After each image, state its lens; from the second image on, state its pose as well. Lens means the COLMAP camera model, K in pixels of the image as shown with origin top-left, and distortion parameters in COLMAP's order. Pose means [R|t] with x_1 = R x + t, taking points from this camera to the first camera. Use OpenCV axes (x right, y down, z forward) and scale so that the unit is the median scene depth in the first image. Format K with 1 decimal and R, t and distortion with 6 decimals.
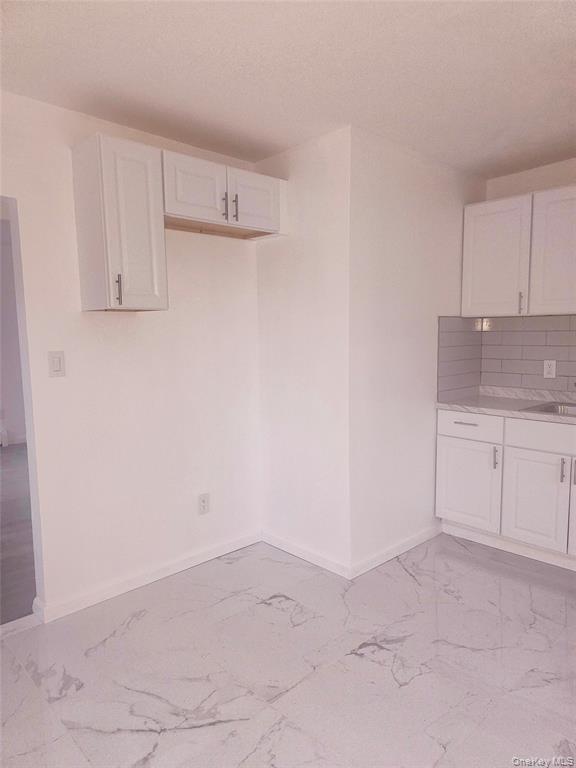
lens RADIAL K [[517.3, 0, 285.4], [0, 517.3, 386.0], [0, 0, 1]] dist [0.000857, -0.014965]
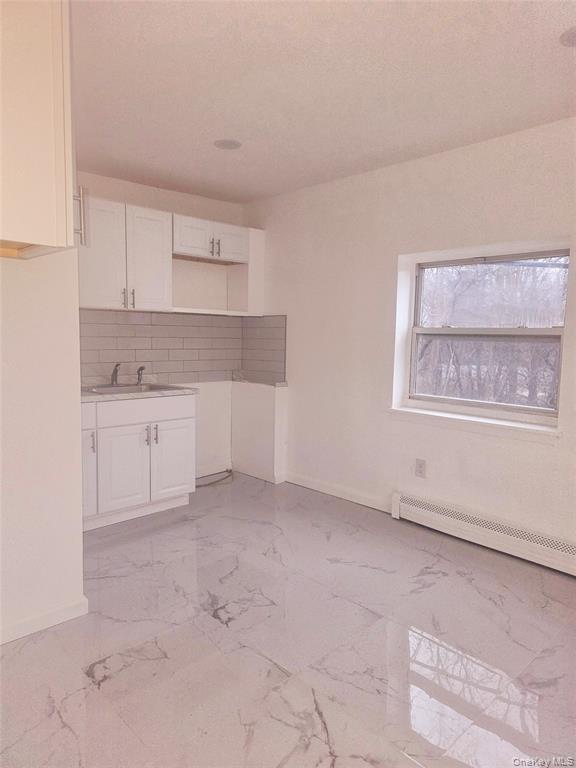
lens RADIAL K [[517.3, 0, 284.7], [0, 517.3, 383.5], [0, 0, 1]] dist [0.000857, -0.014965]
pose [[-0.012643, -0.087828, 0.996055, -0.841997], [0.087709, 0.992198, 0.088602, -0.053014], [-0.996066, 0.088483, -0.004841, 0.799287]]
